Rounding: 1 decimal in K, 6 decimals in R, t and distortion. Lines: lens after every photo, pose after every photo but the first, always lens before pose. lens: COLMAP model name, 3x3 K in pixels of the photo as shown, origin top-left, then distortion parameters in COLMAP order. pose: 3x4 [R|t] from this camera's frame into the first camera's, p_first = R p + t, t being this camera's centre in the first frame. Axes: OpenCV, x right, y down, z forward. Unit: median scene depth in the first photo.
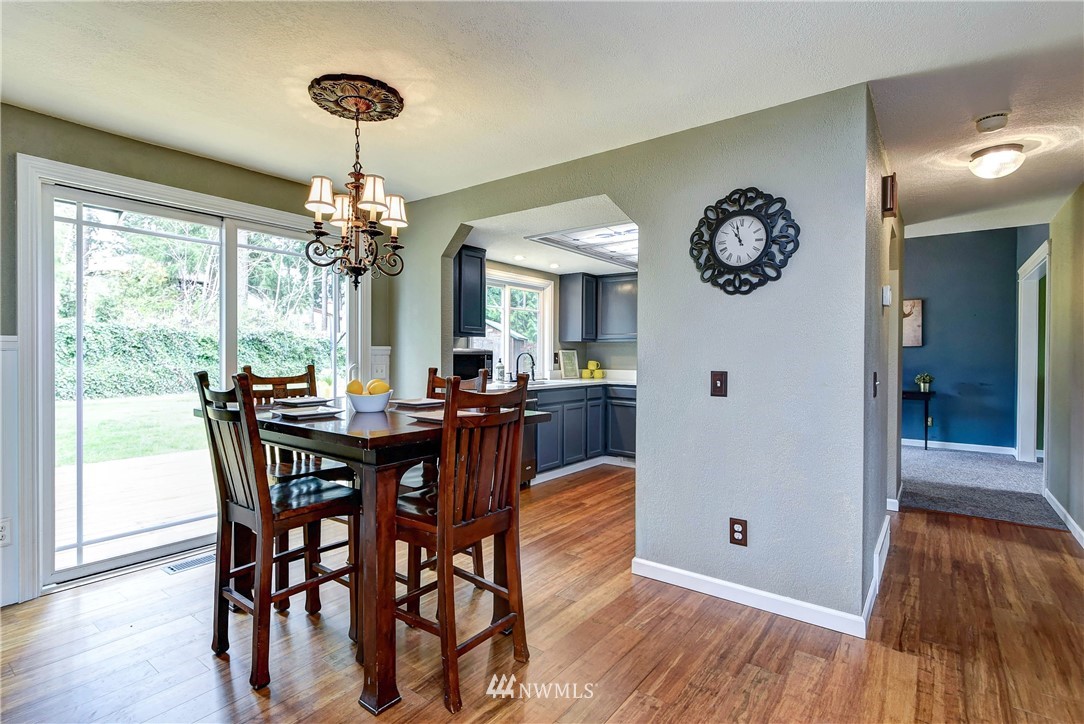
lens RADIAL K [[527.7, 0, 542.6], [0, 527.7, 362.1], [0, 0, 1]] dist [0.000721, 0.000038]
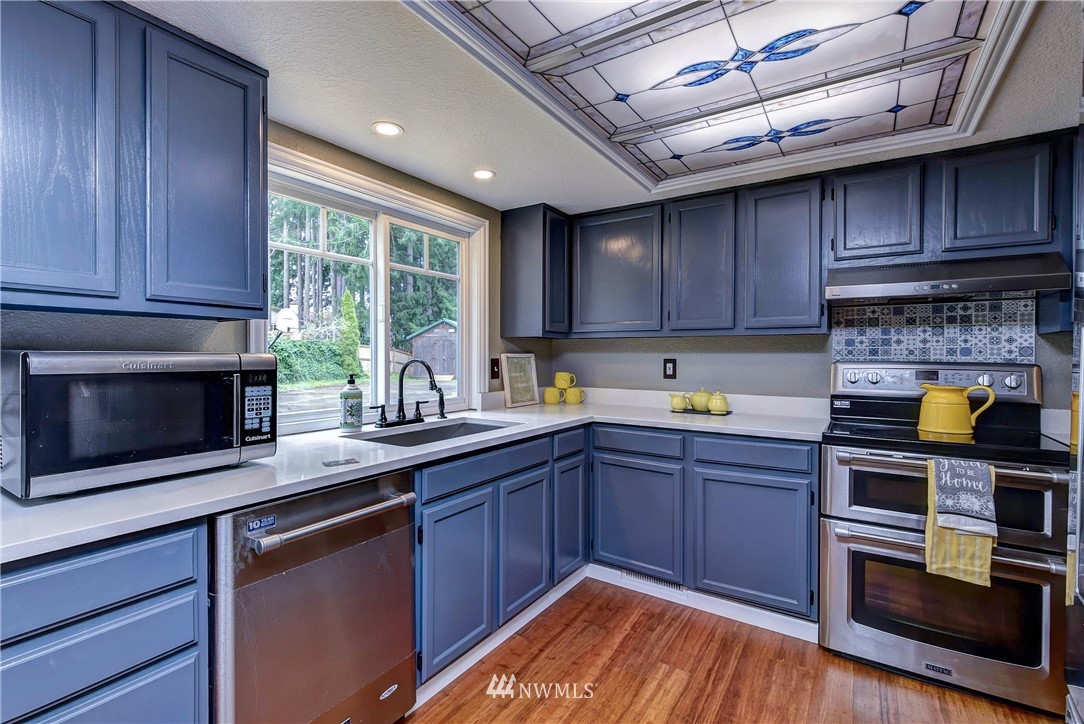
lens RADIAL K [[478.1, 0, 543.8], [0, 478.1, 361.9], [0, 0, 1]] dist [0.013944, -0.003012]
pose [[0.997949, -0.003861, 0.063893, 0.097215], [0.003833, 0.999992, 0.000569, -0.030976], [-0.063895, -0.000323, 0.997957, 1.143481]]
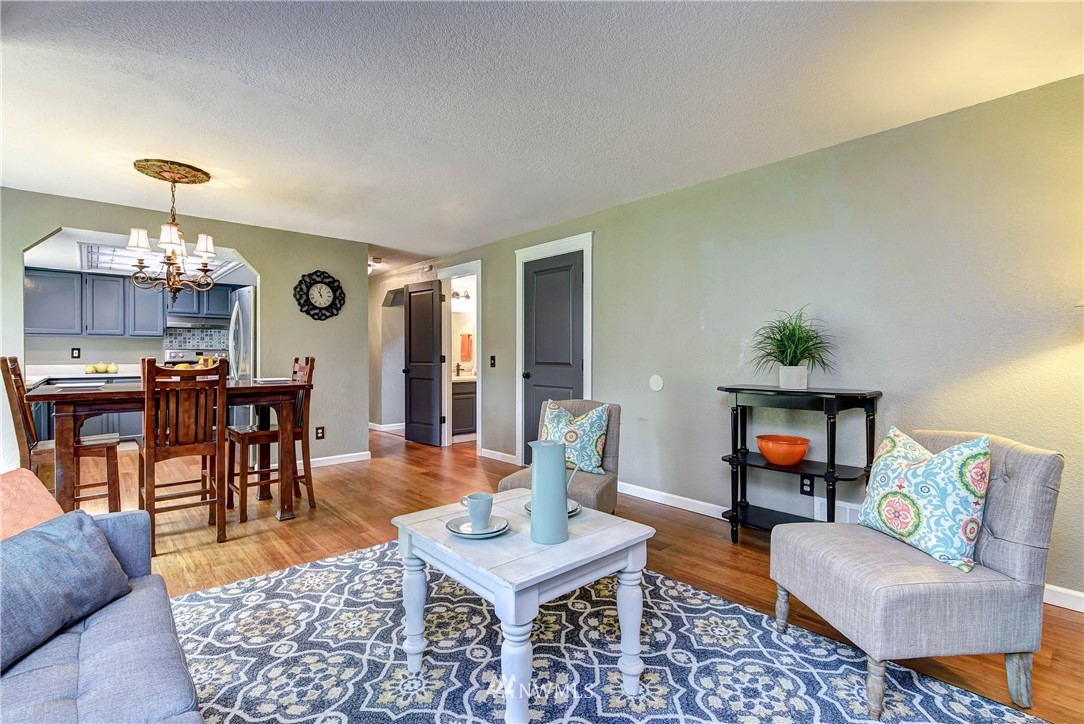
lens RADIAL K [[478.1, 0, 544.7], [0, 478.1, 356.0], [0, 0, 1]] dist [0.013944, -0.003012]
pose [[0.160363, -0.013270, 0.986969, -1.314492], [0.016653, 0.999804, 0.010736, 0.009055], [-0.986918, 0.014714, 0.160552, -0.186656]]
